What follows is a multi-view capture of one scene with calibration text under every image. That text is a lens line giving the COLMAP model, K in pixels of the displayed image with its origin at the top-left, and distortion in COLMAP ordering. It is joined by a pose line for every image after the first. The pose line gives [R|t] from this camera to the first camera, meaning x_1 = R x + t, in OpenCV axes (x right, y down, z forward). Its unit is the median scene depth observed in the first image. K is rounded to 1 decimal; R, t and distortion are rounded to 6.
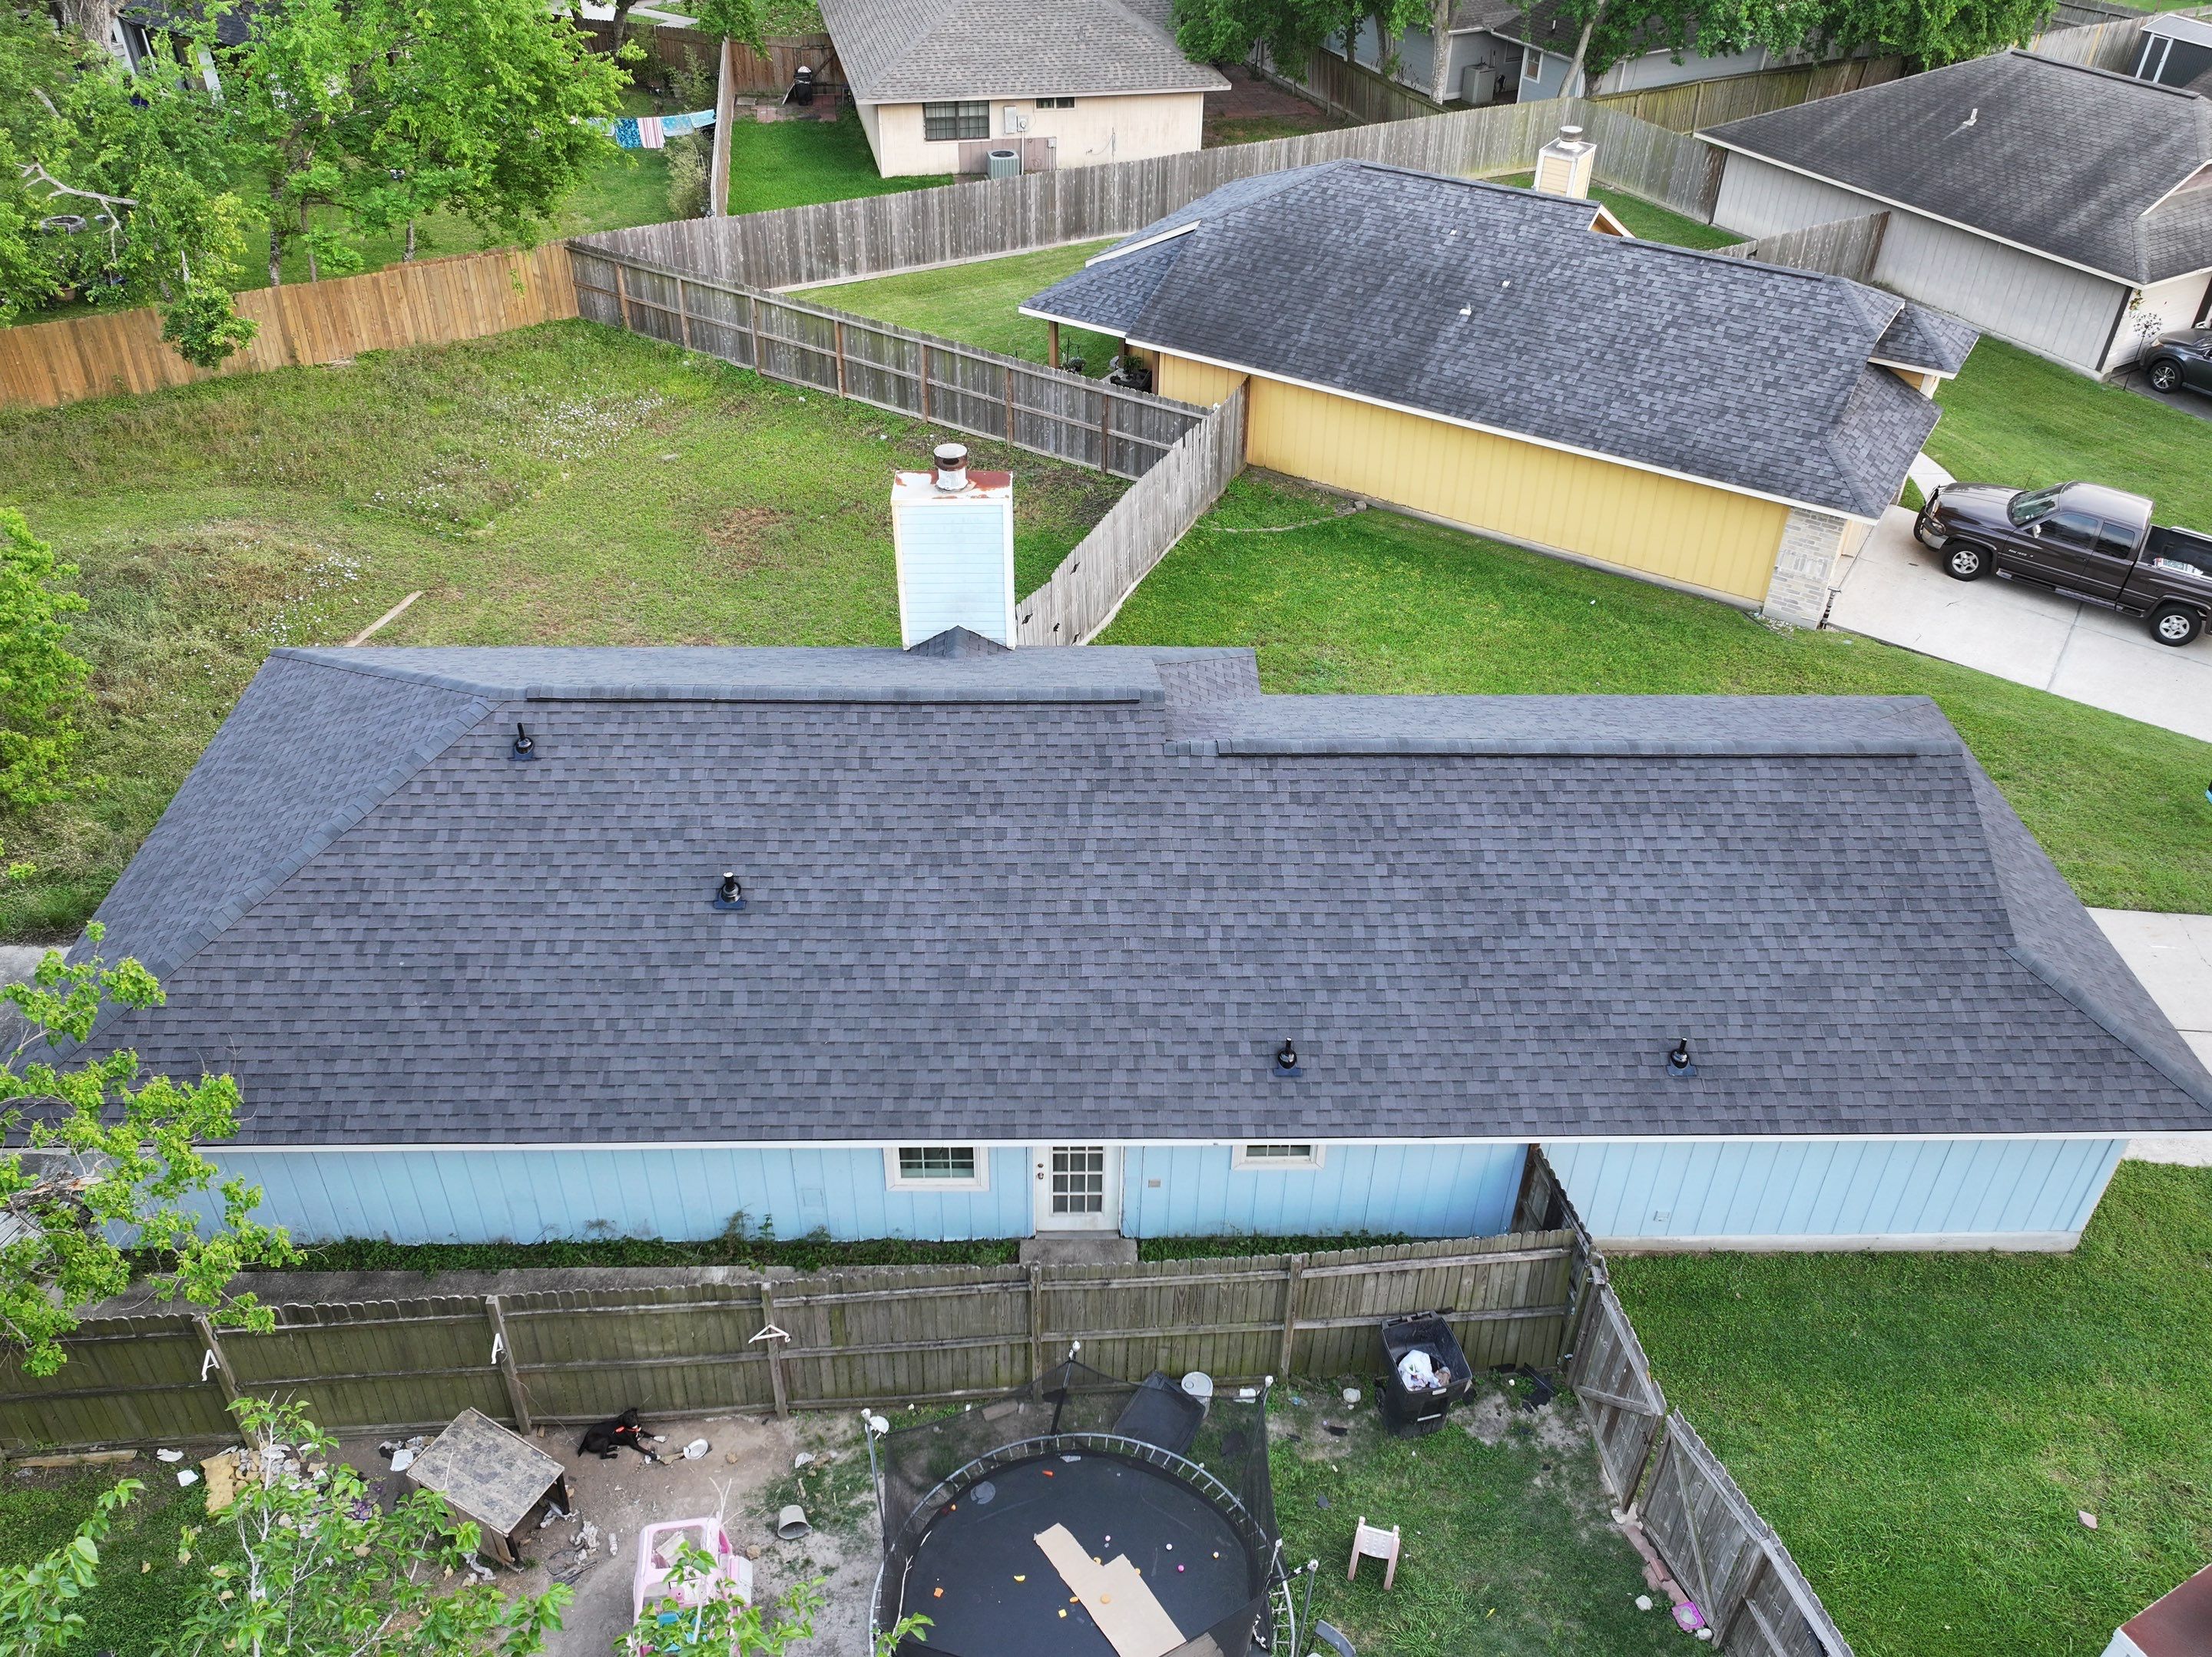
lens RADIAL K [[1774.1, 0, 1105.4], [0, 1774.1, 830.4], [0, 0, 1]] dist [0.012138, -0.012022]
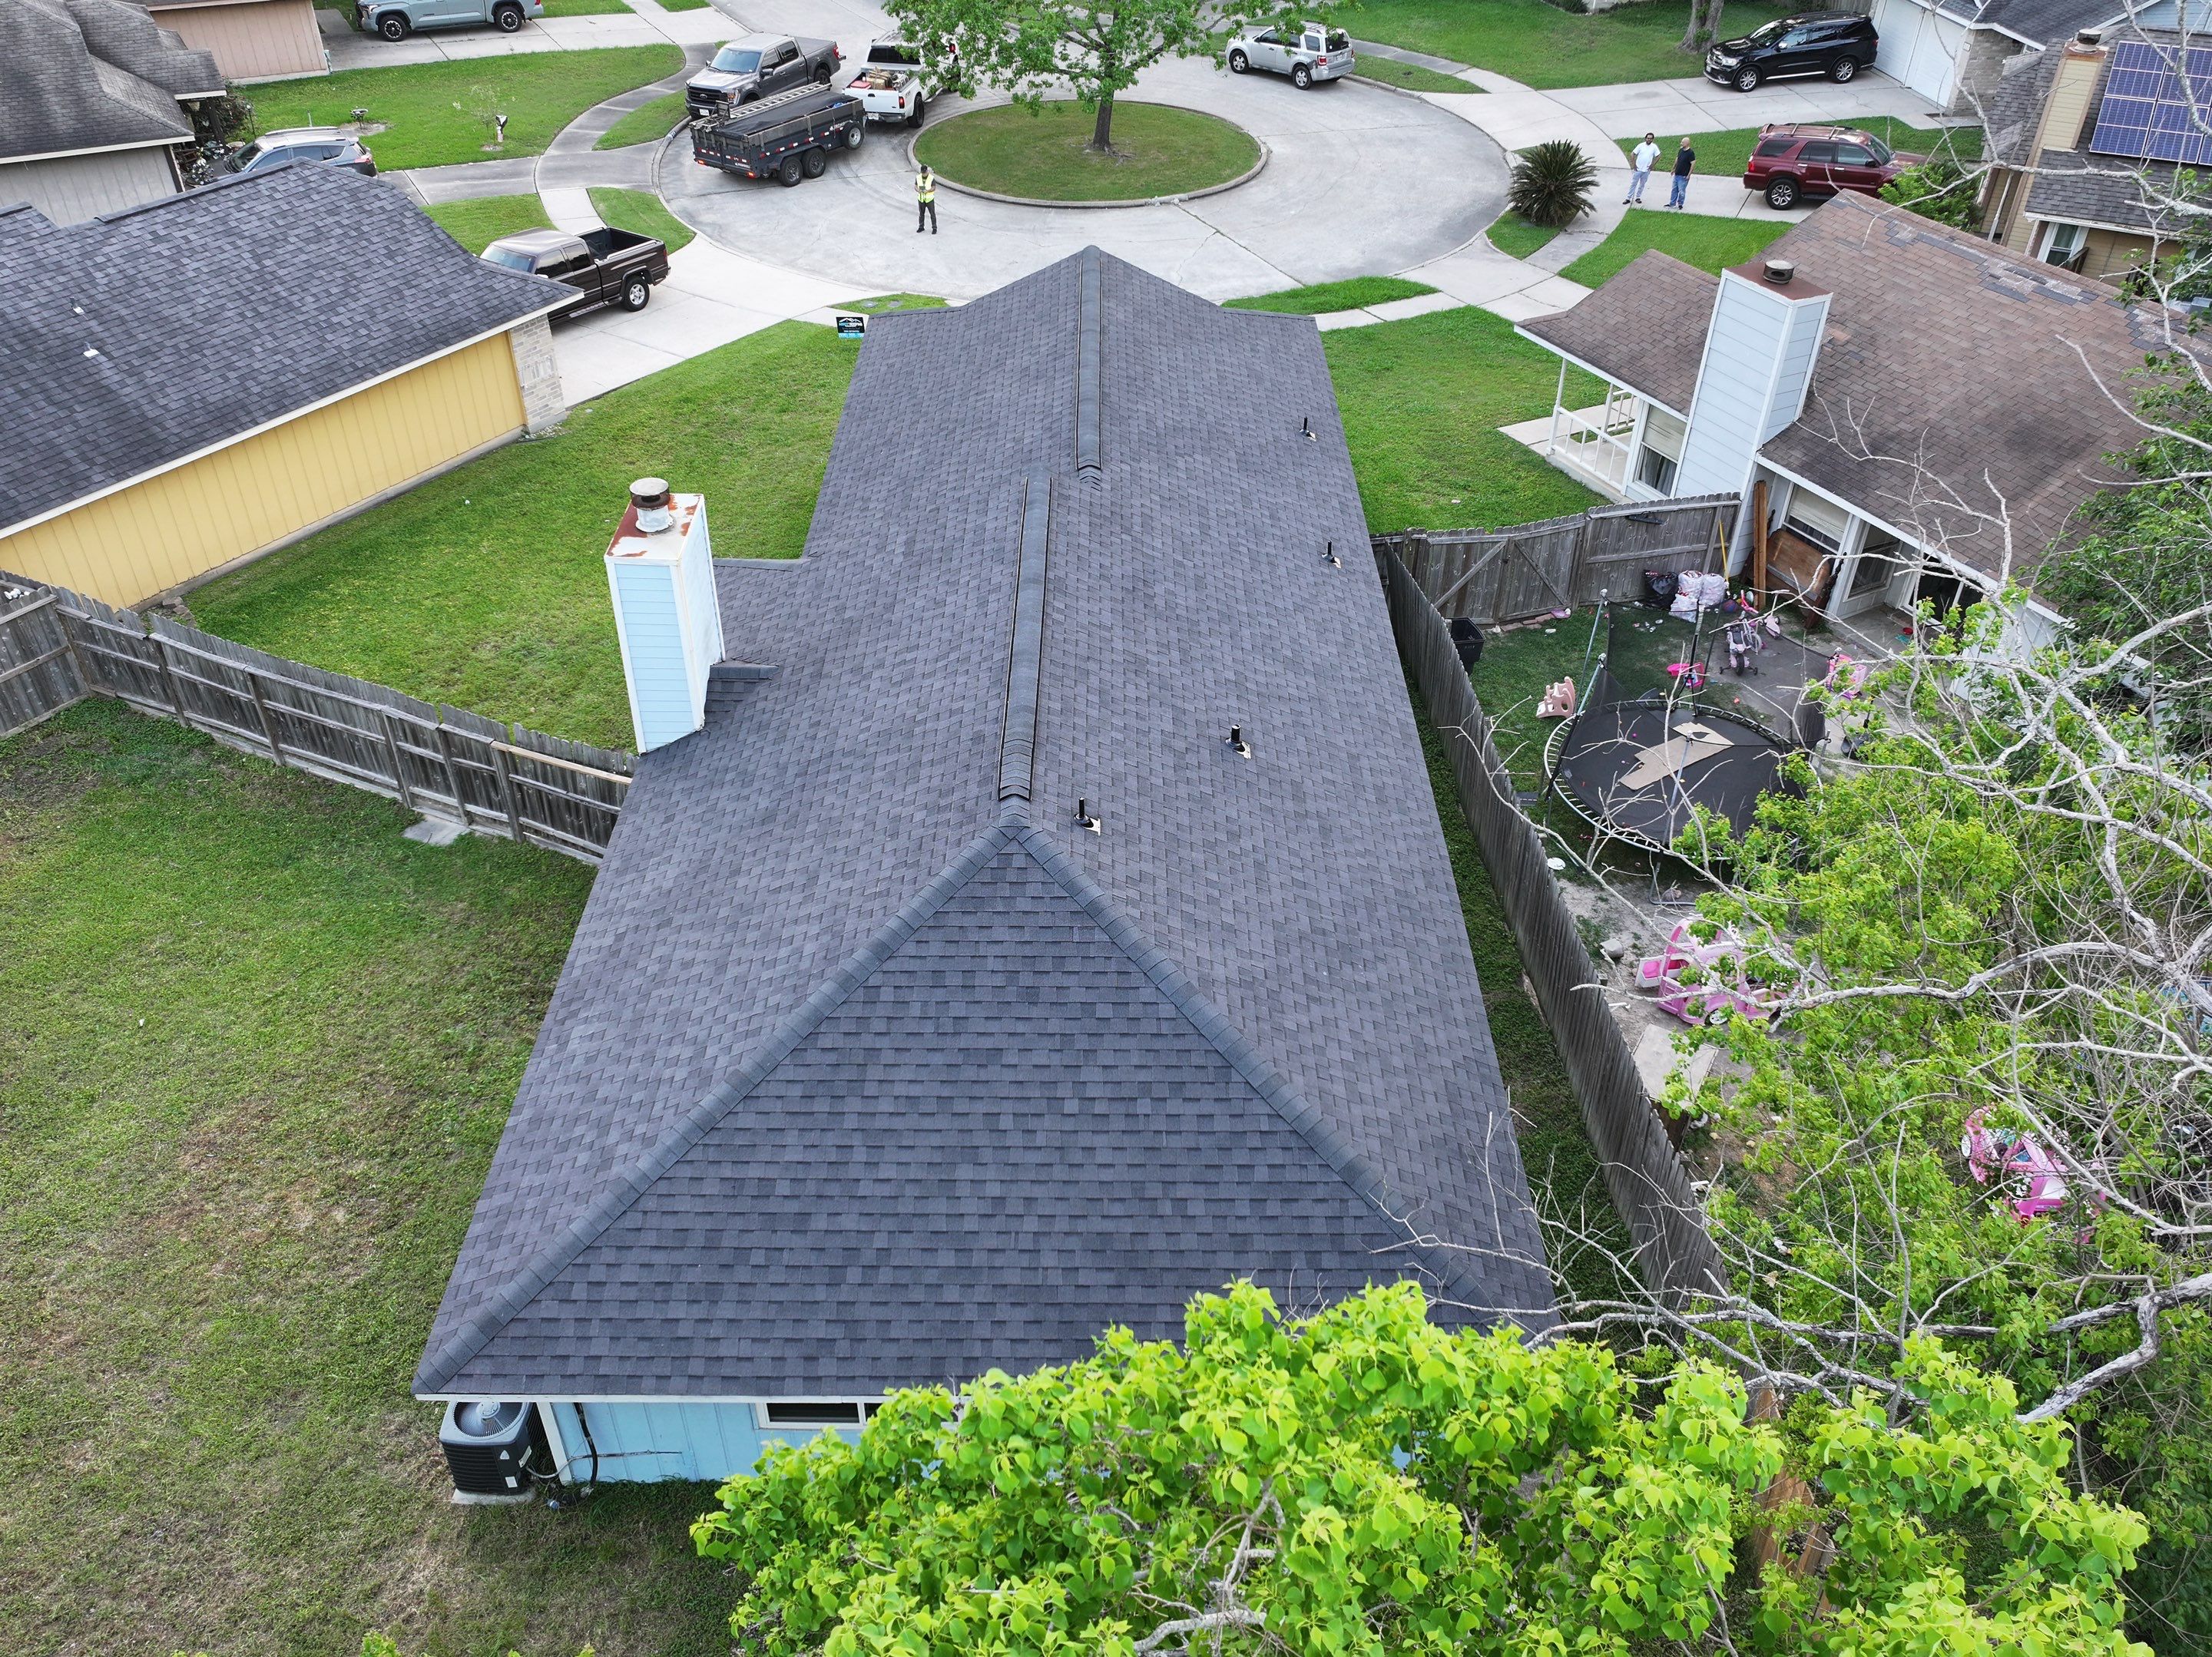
lens RADIAL K [[1774.1, 0, 1105.4], [0, 1774.1, 830.4], [0, 0, 1]] dist [0.012138, -0.012022]
pose [[0.022864, -0.619714, 0.784494, -0.627266], [0.590152, 0.641760, 0.489761, -0.290103], [-0.806969, 0.451773, 0.380399, 0.406708]]
